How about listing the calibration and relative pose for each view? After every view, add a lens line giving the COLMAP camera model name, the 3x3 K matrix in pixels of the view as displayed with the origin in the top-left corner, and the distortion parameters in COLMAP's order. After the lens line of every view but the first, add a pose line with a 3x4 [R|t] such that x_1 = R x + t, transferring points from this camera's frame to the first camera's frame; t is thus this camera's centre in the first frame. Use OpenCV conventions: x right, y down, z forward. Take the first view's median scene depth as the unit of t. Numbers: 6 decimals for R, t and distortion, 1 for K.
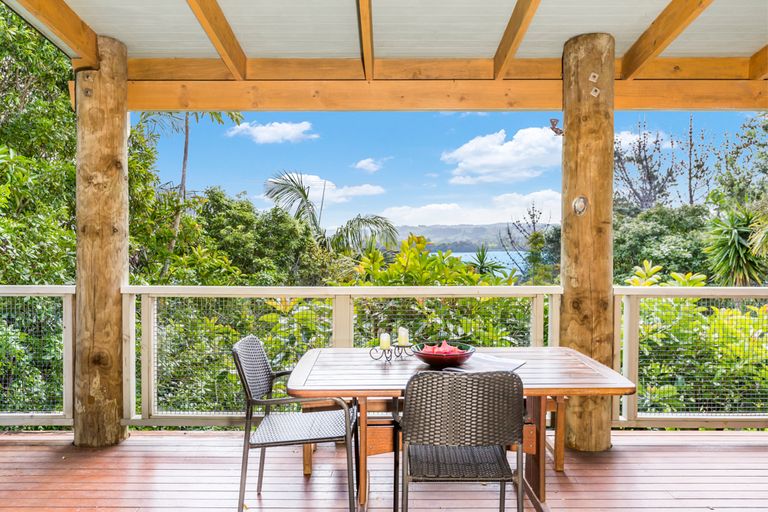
lens RADIAL K [[606.7, 0, 384.0], [0, 606.7, 256.0], [0, 0, 1]] dist [-0.000697, 0.002300]
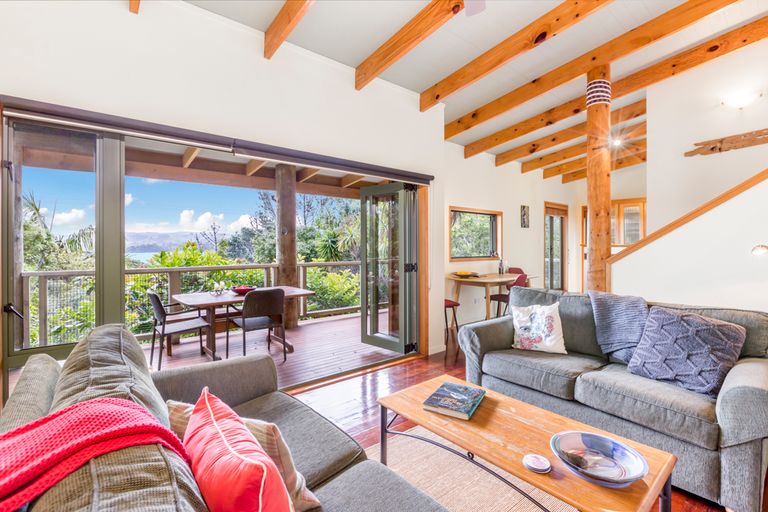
lens RADIAL K [[352.2, 0, 384.0], [0, 352.2, 256.0], [0, 0, 1]] dist [0.000208, 0.000018]
pose [[0.772622, -0.017603, 0.634622, -0.072340], [0.012655, 0.999844, 0.012327, 0.001820], [-0.634740, -0.001493, 0.772725, -0.097238]]
